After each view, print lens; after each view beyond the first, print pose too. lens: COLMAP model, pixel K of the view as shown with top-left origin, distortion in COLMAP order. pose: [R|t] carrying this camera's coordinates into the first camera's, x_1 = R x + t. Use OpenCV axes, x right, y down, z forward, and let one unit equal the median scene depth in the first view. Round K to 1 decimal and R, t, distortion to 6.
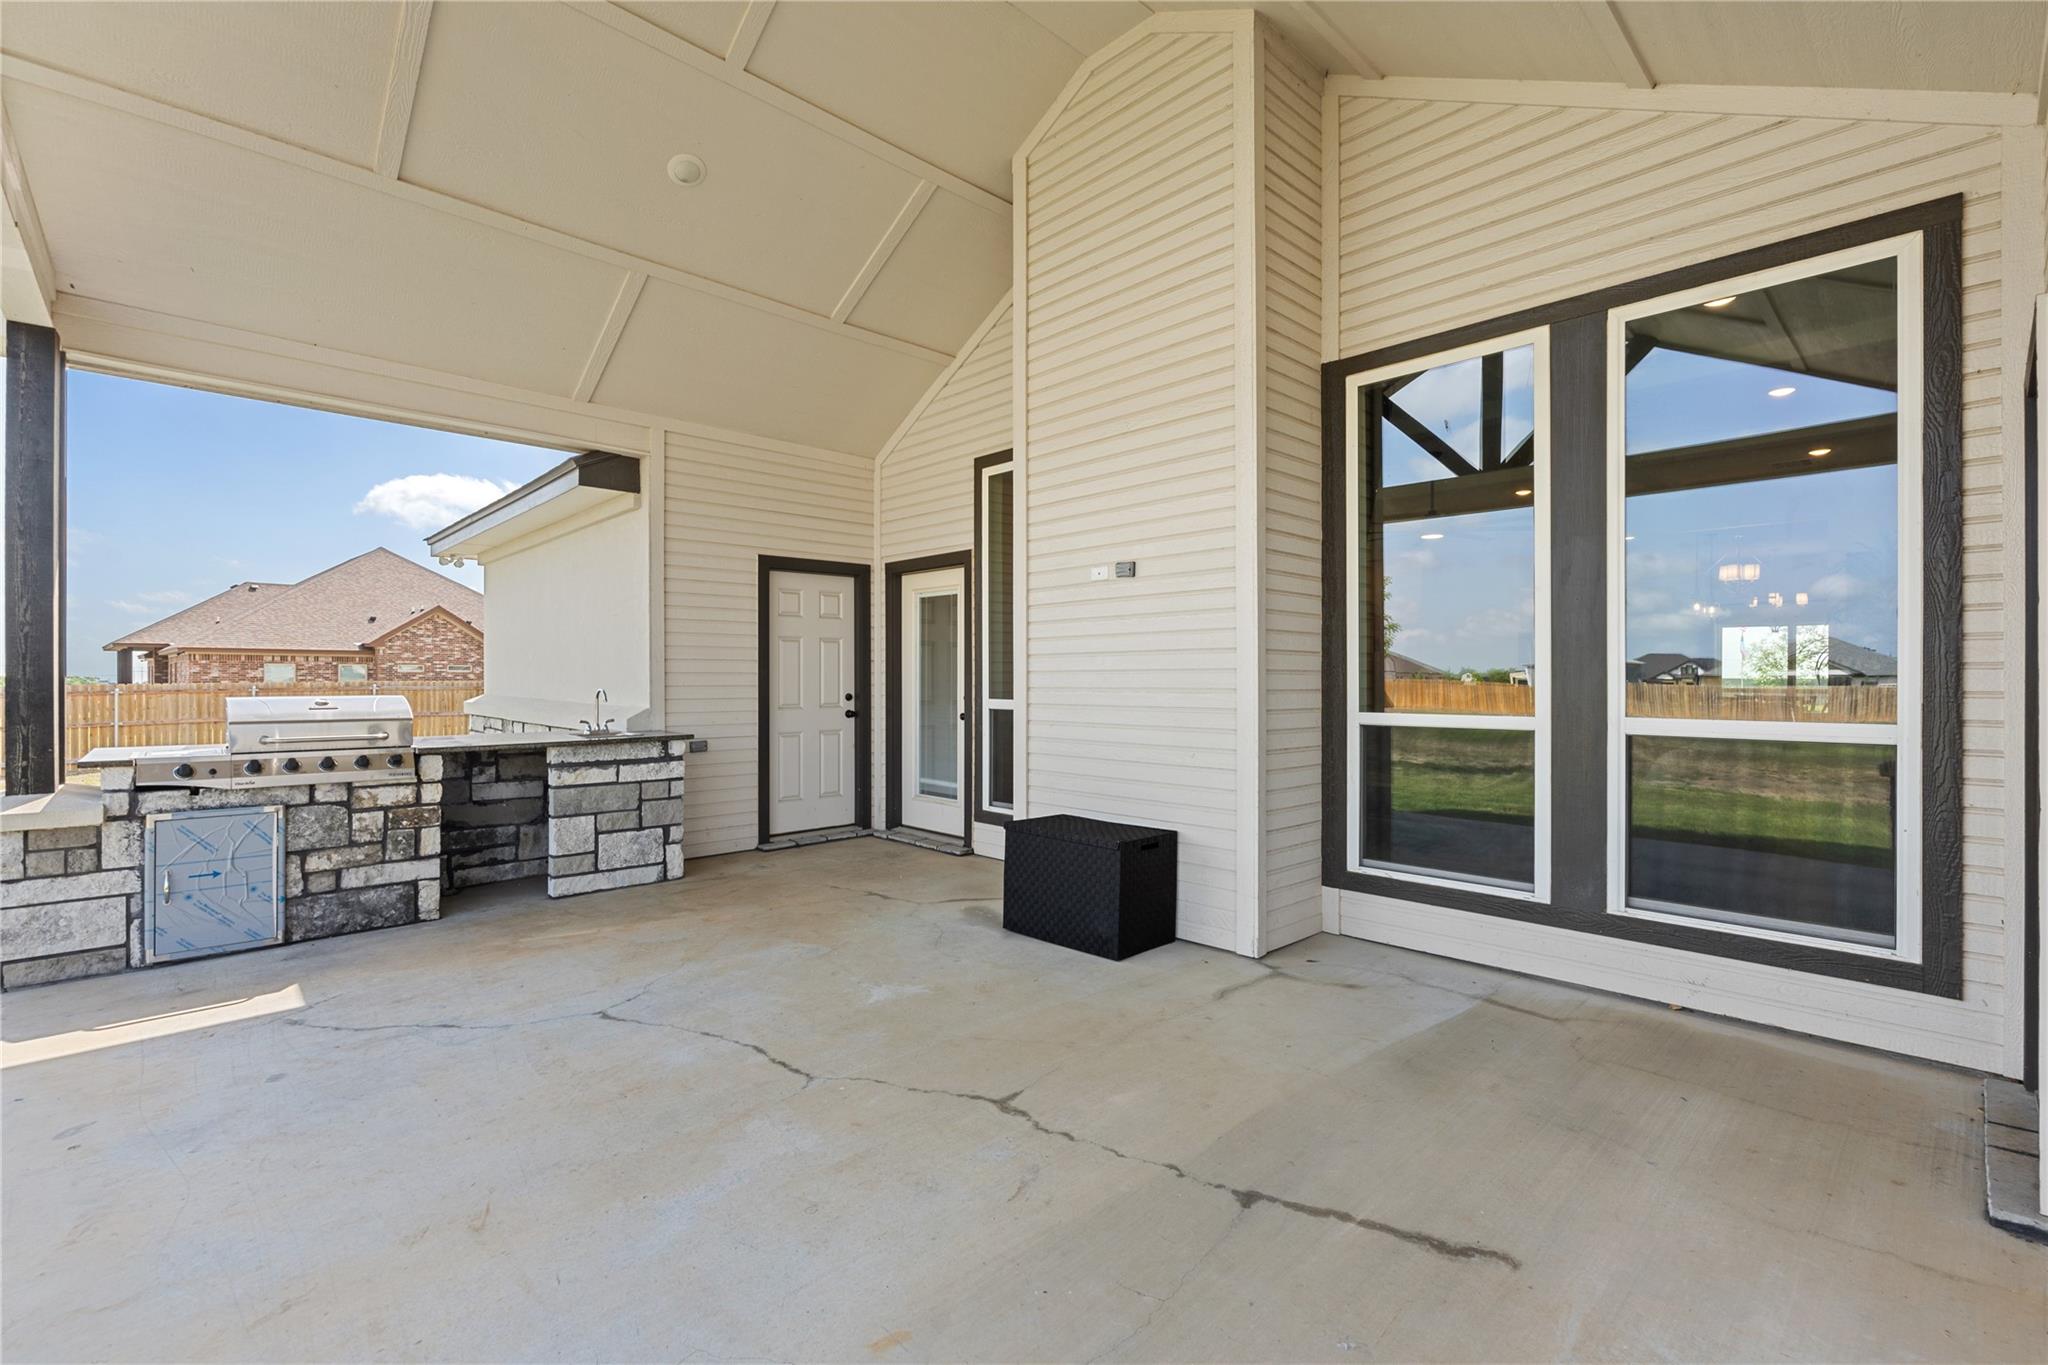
lens RADIAL K [[893.6, 0, 1024.0], [0, 893.6, 682.5], [0, 0, 1]] dist [-0.008703, -0.000032]
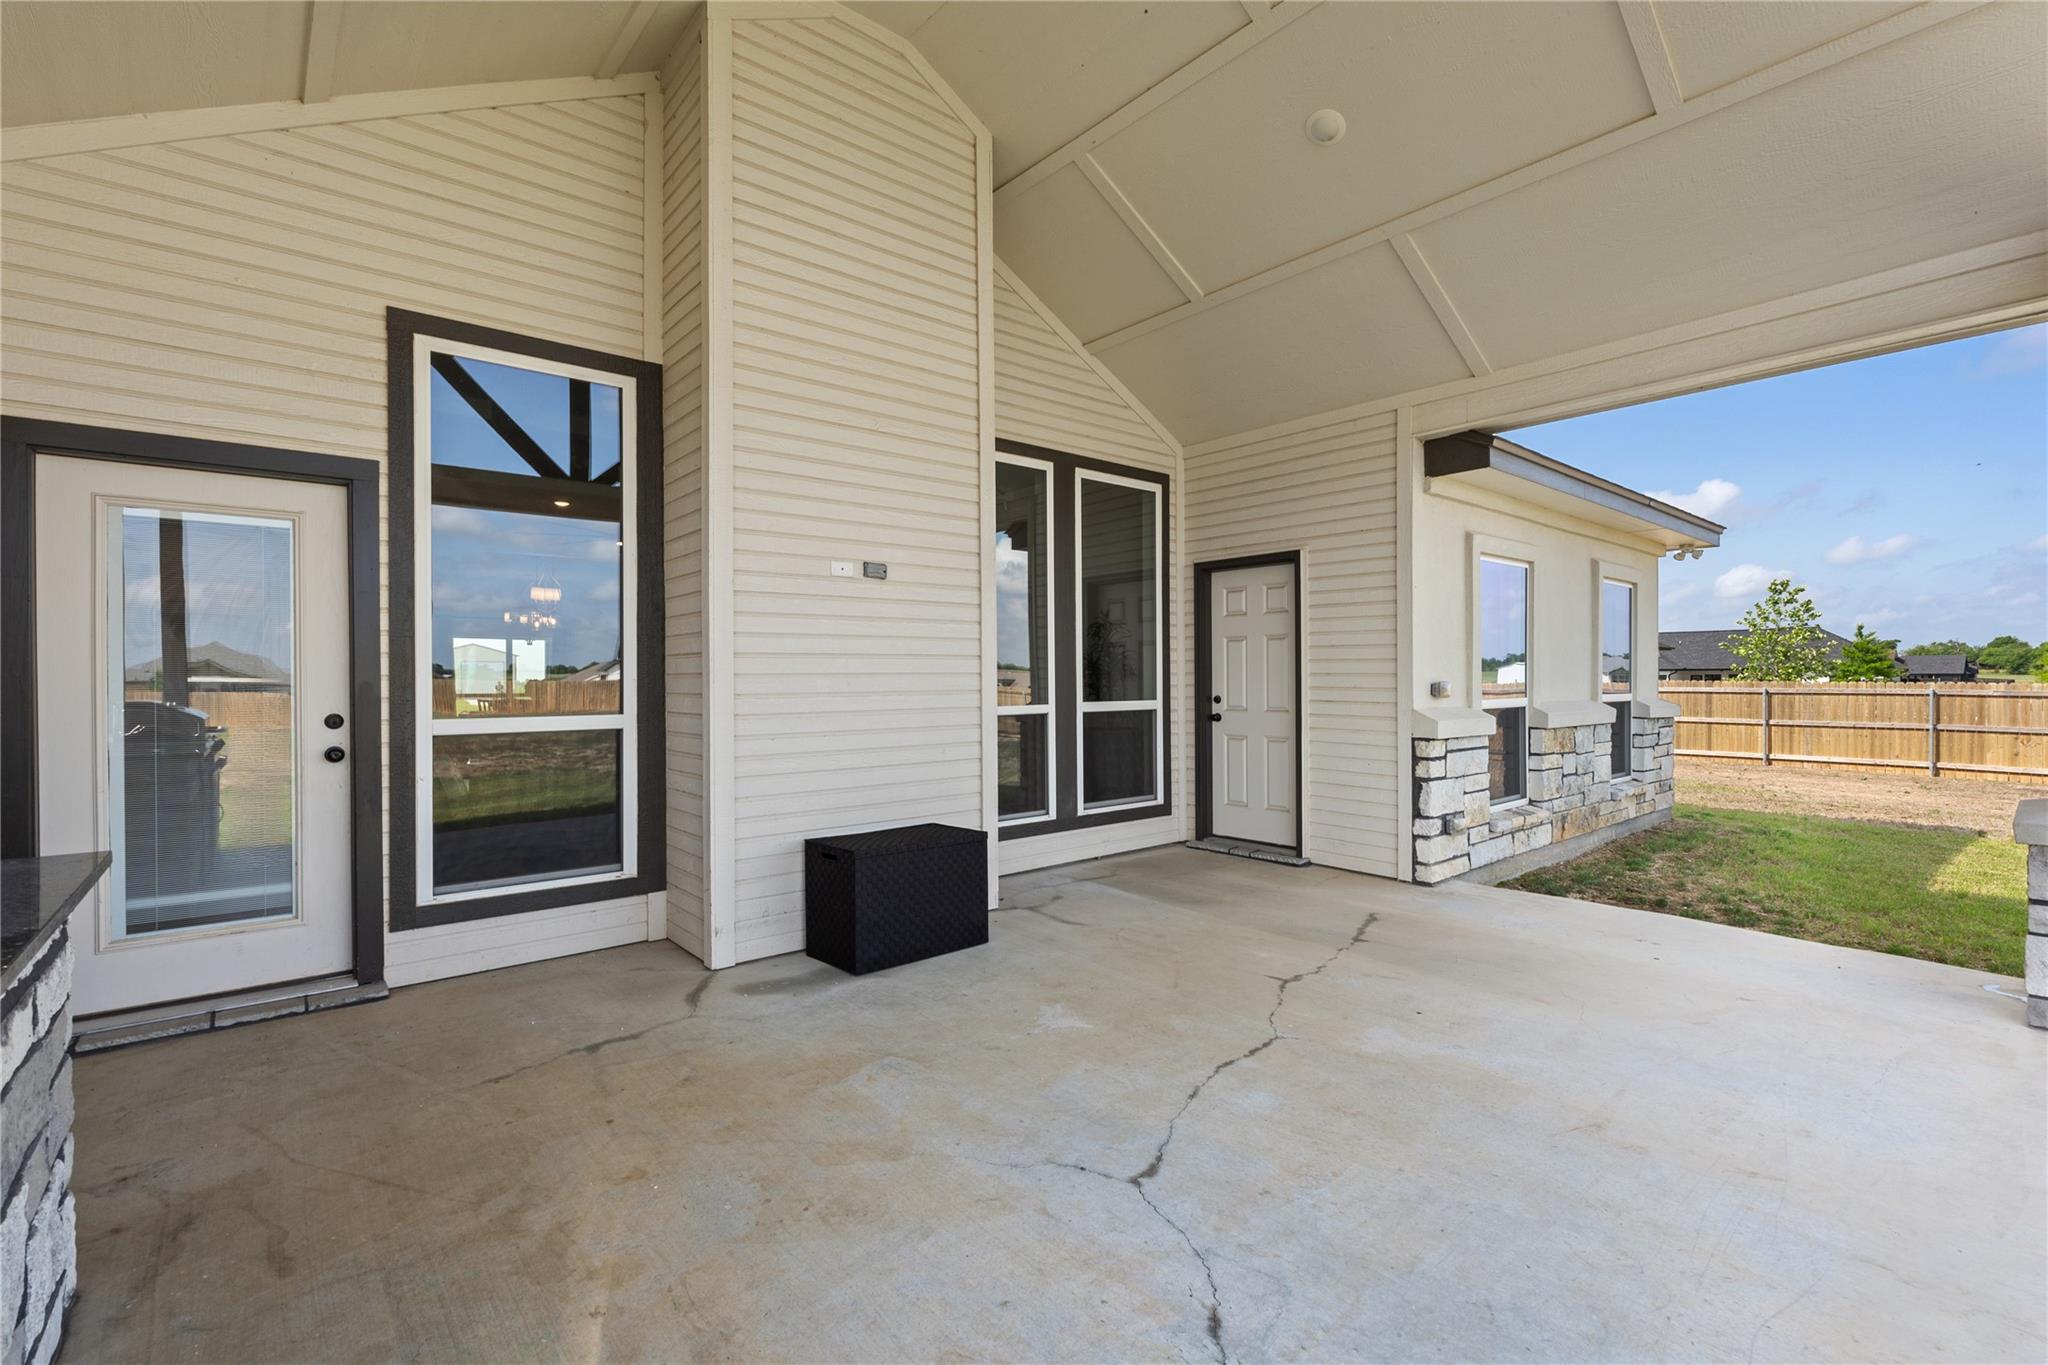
lens RADIAL K [[908.8, 0, 1024.0], [0, 908.8, 682.5], [0, 0, 1]] dist [-0.004729, -0.000202]
pose [[0.058156, -0.003070, 0.998303, -1.063172], [0.011644, 0.999929, 0.002396, -0.005279], [-0.998240, 0.011485, 0.058188, 0.953100]]
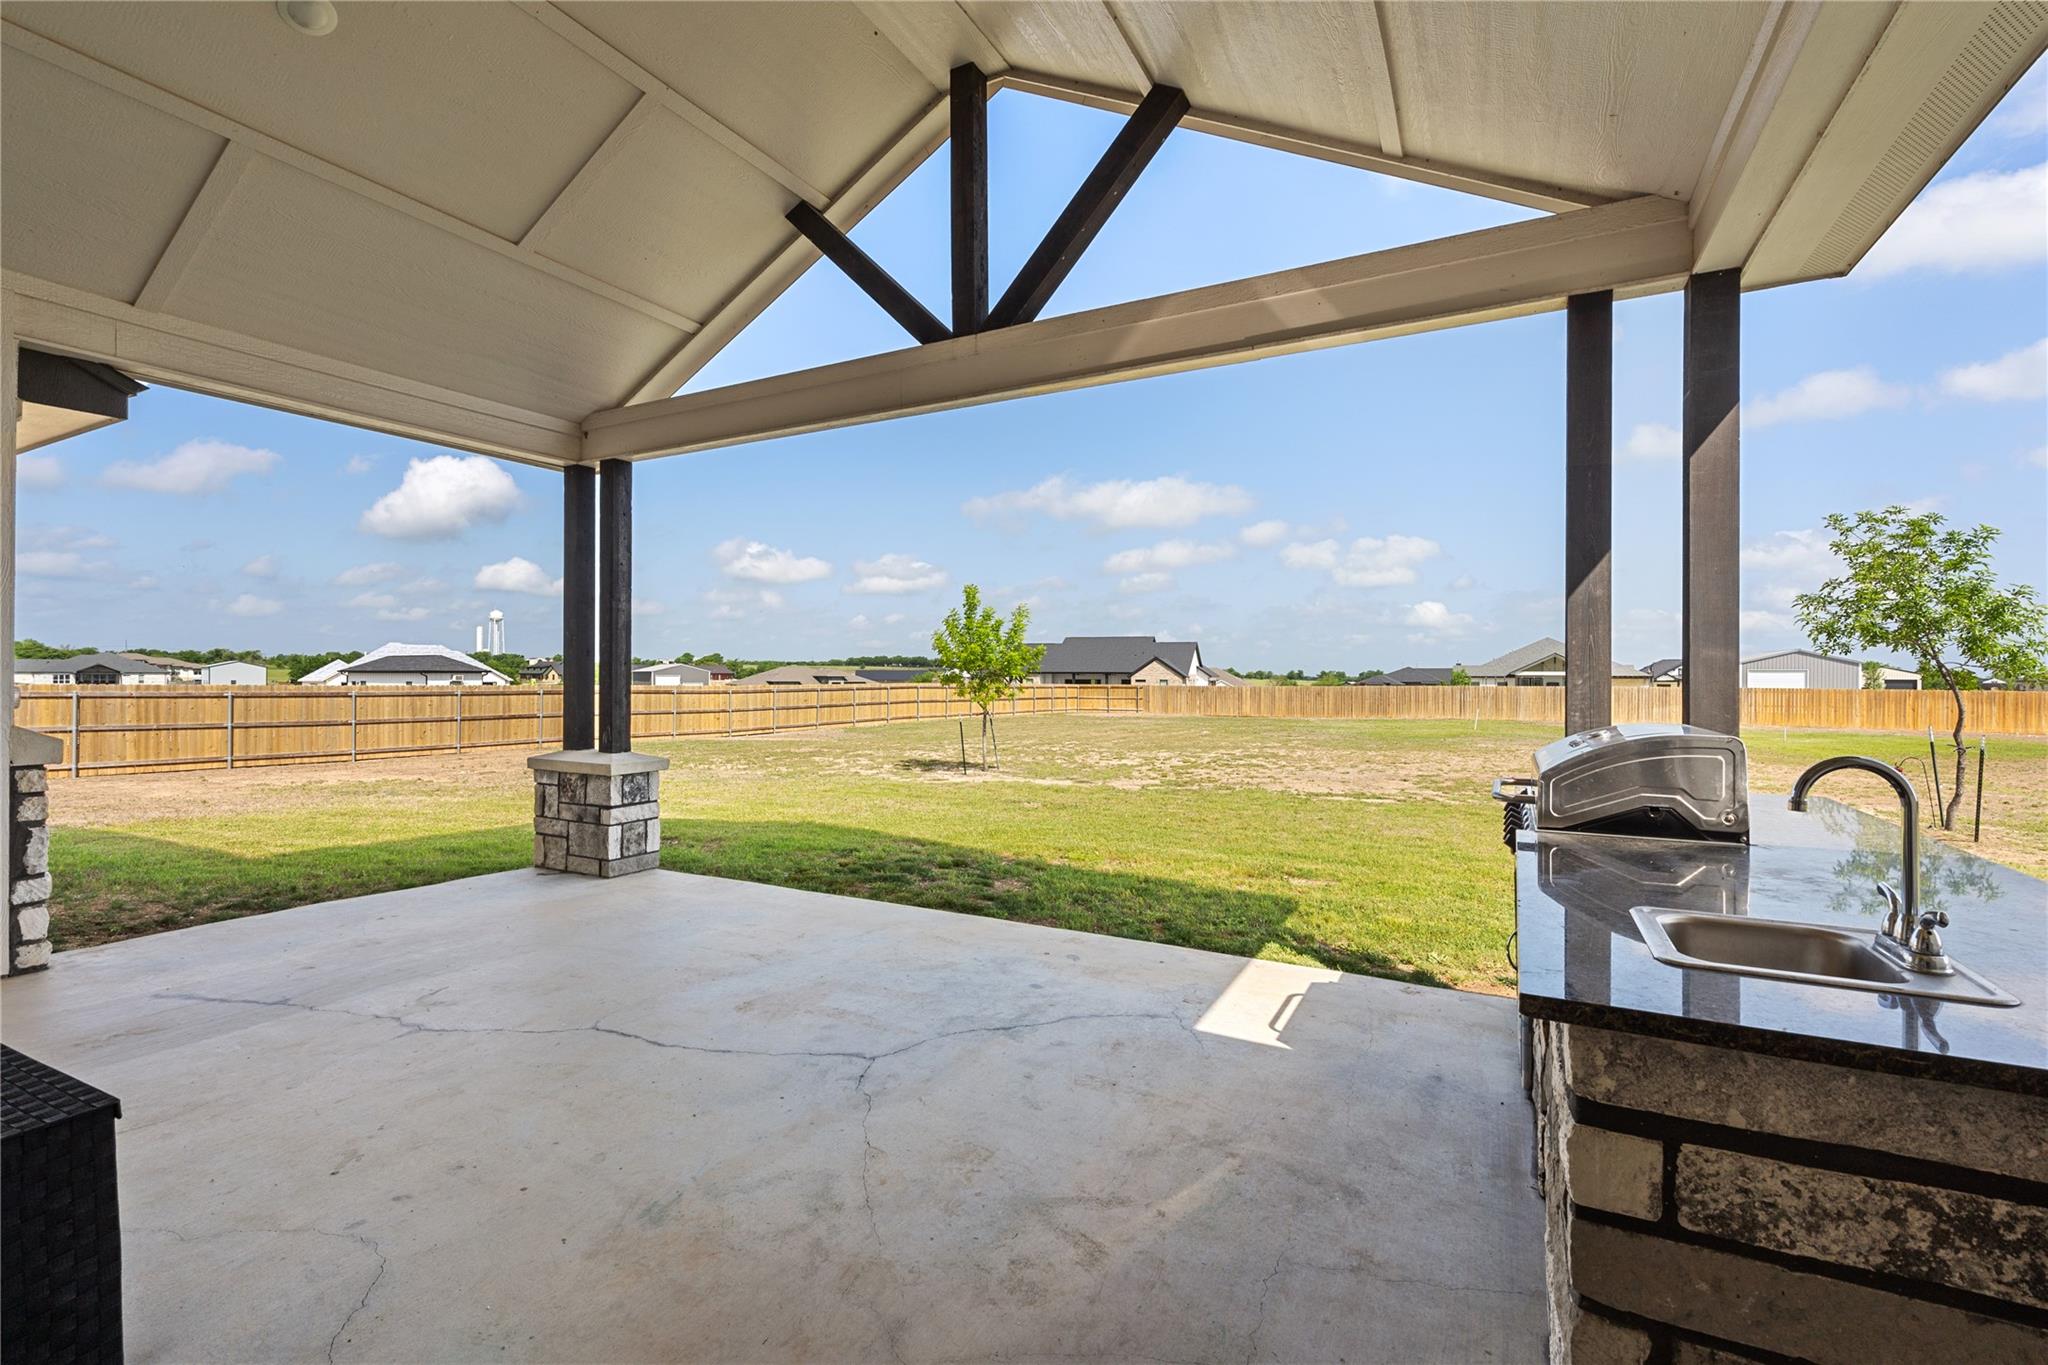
lens RADIAL K [[908.8, 0, 1024.0], [0, 908.8, 682.5], [0, 0, 1]] dist [-0.004729, -0.000202]
pose [[-0.949619, -0.002354, -0.313399, -0.306245], [-0.006540, 0.999903, 0.012306, -0.020916], [0.313339, 0.013735, -0.949542, 1.759496]]
